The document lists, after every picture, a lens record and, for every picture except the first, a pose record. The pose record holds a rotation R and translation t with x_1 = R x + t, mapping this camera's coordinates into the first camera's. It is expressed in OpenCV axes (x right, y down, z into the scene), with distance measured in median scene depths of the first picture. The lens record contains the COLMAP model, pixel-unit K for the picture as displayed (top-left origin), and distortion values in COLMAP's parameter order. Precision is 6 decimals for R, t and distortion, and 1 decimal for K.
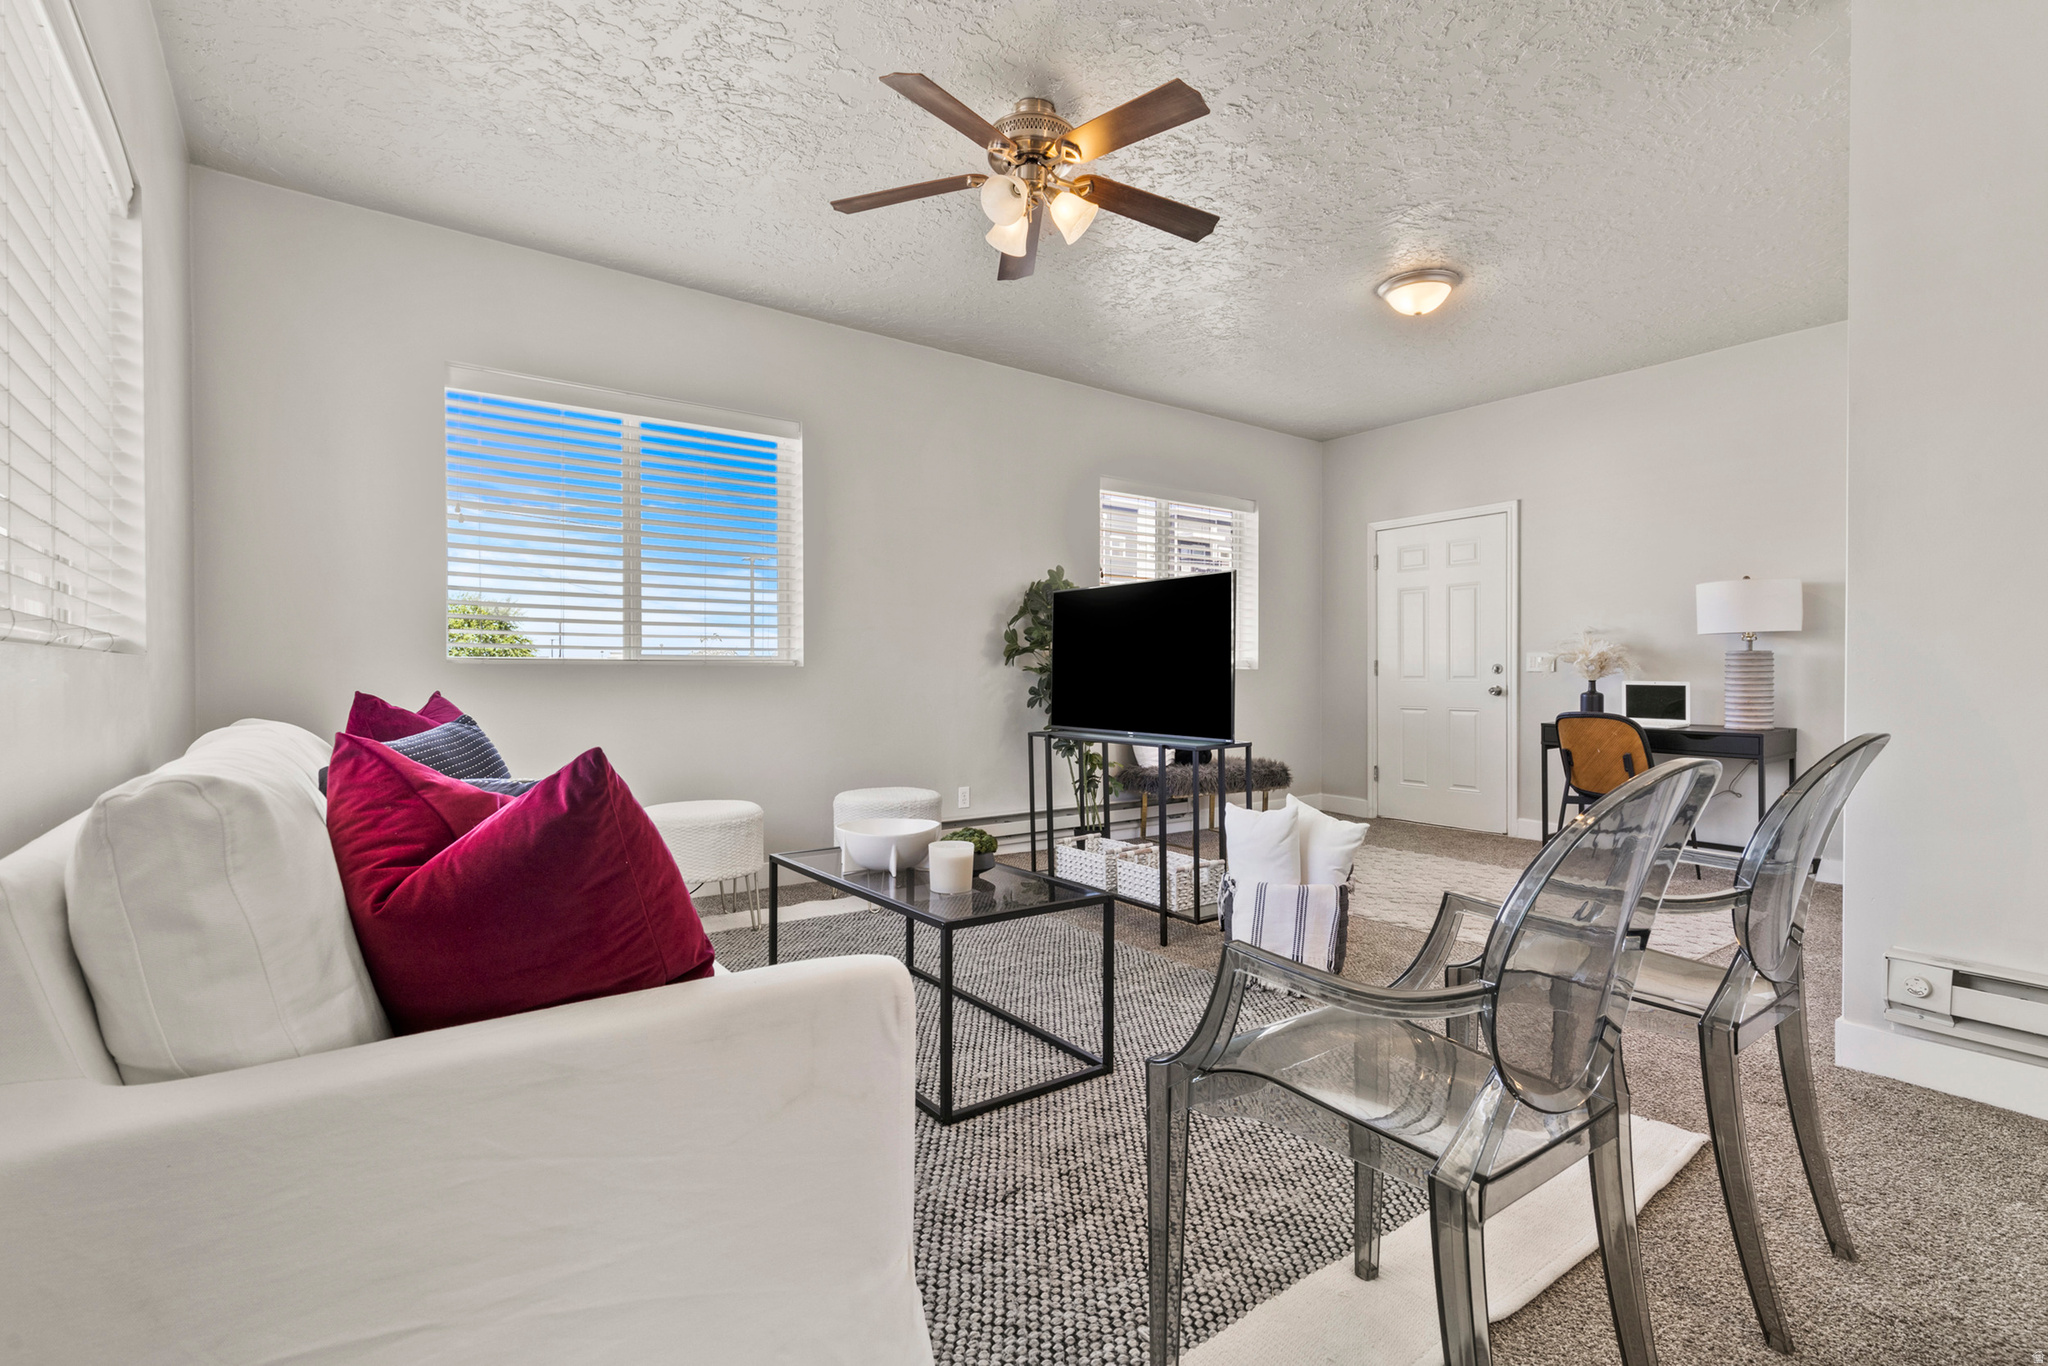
lens RADIAL K [[930.9, 0, 1021.5], [0, 930.9, 679.5], [0, 0, 1]] dist [0.008136, -0.000072]
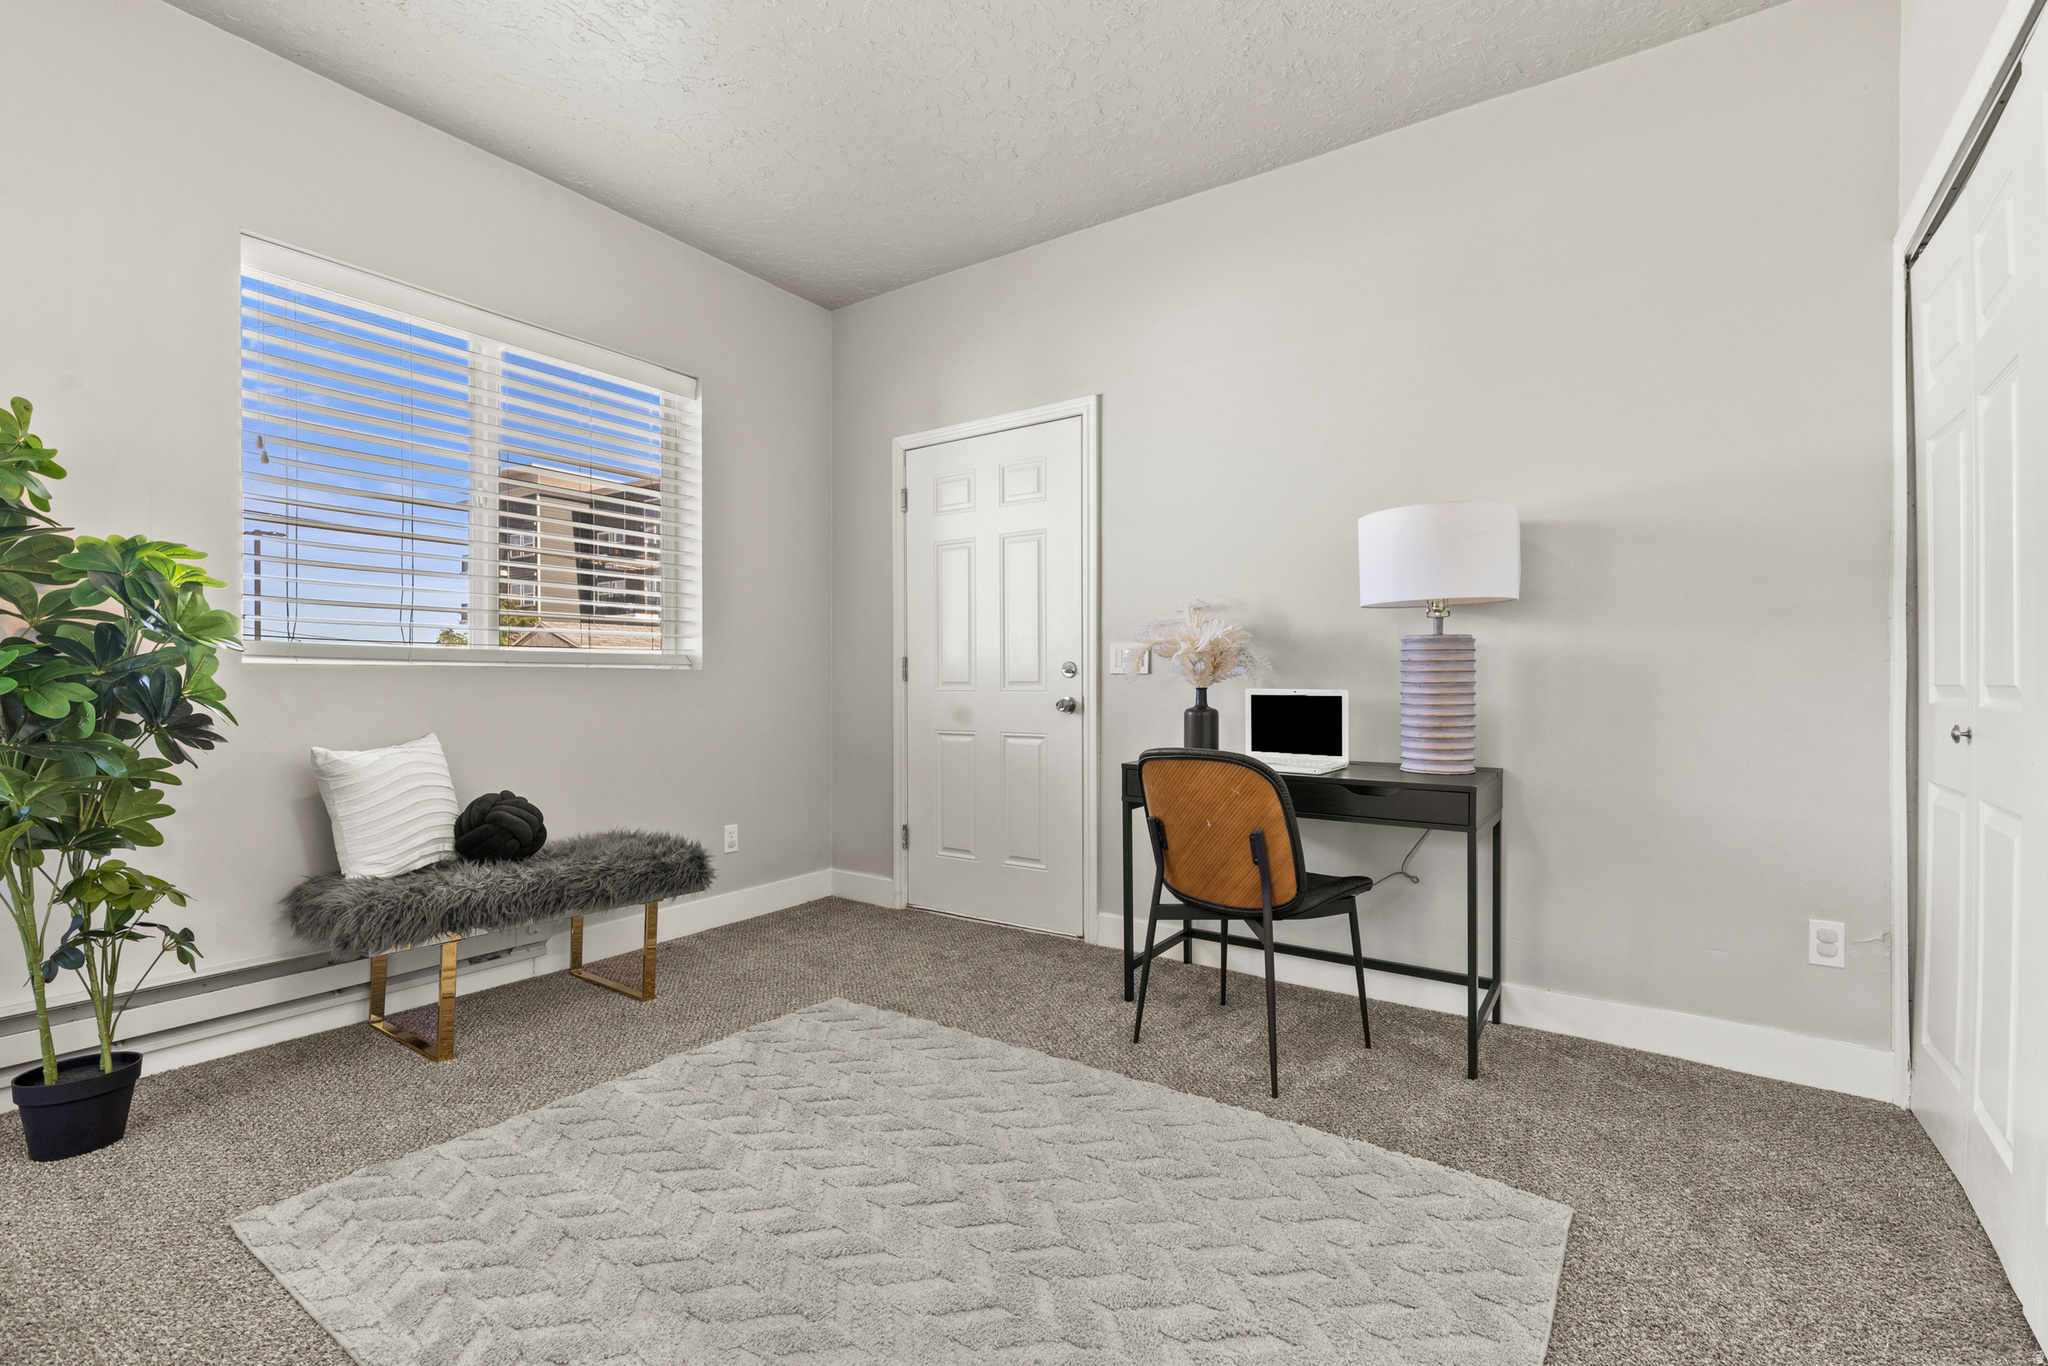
lens RADIAL K [[930.9, 0, 1005.6], [0, 930.9, 686.8], [0, 0, 1]] dist [0.008136, -0.000072]
pose [[0.946052, -0.000568, 0.324016, 0.322386], [0.001122, 0.999998, -0.001522, 0.001348], [-0.324014, 0.001804, 0.946050, 0.513498]]
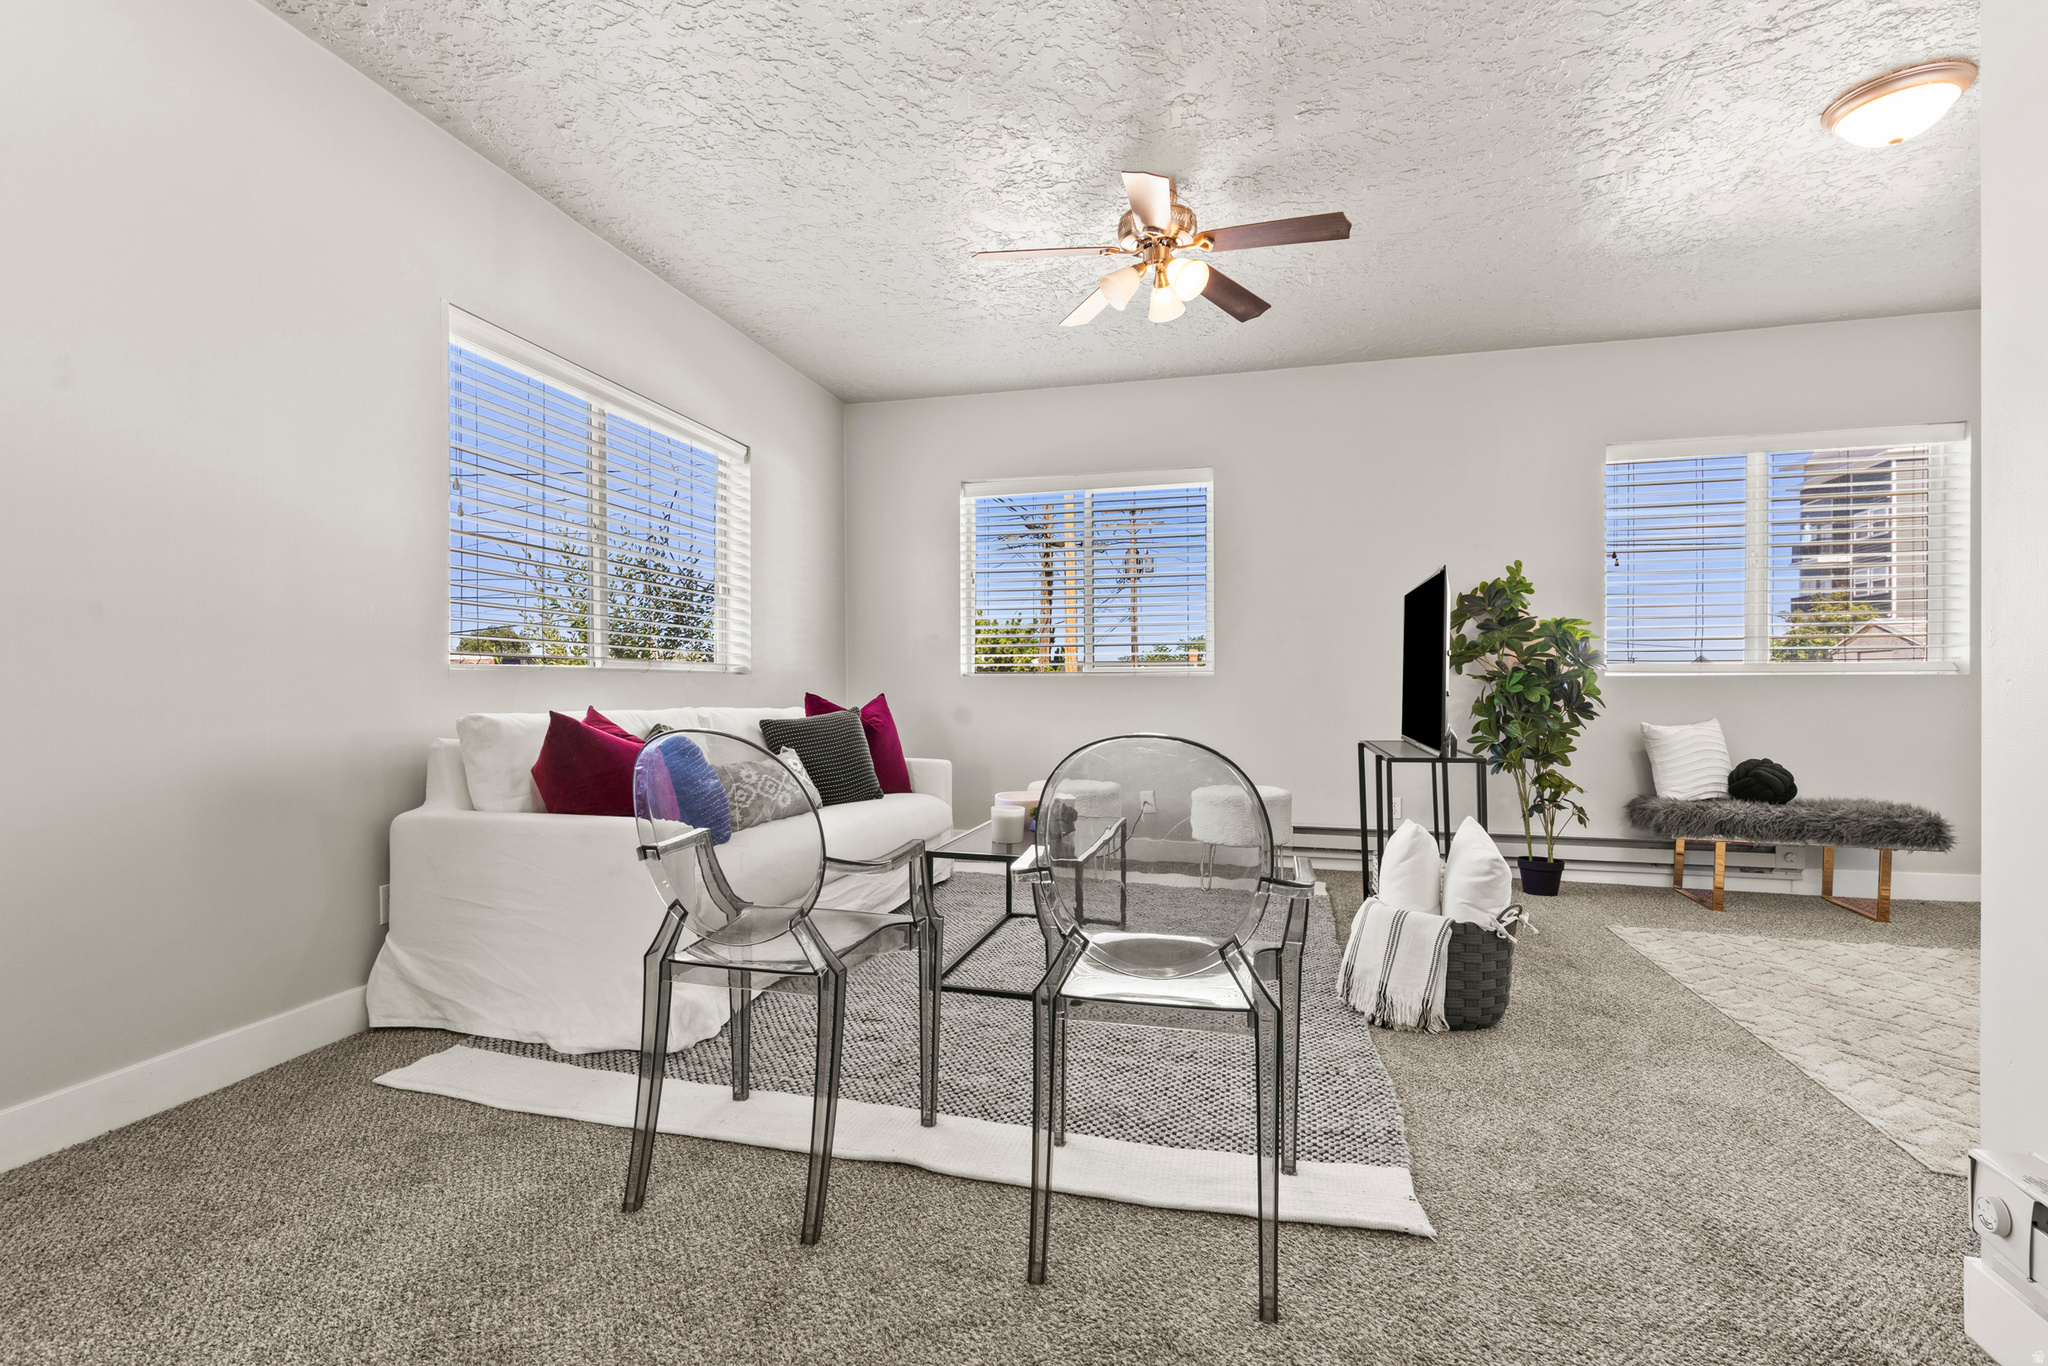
lens RADIAL K [[930.9, 0, 1020.6], [0, 930.9, 688.2], [0, 0, 1]] dist [0.008136, -0.000072]
pose [[0.629622, 0.002223, -0.776898, 0.456605], [-0.003575, 0.999994, -0.000036, 0.001991], [0.776893, 0.002800, 0.629626, 0.074638]]
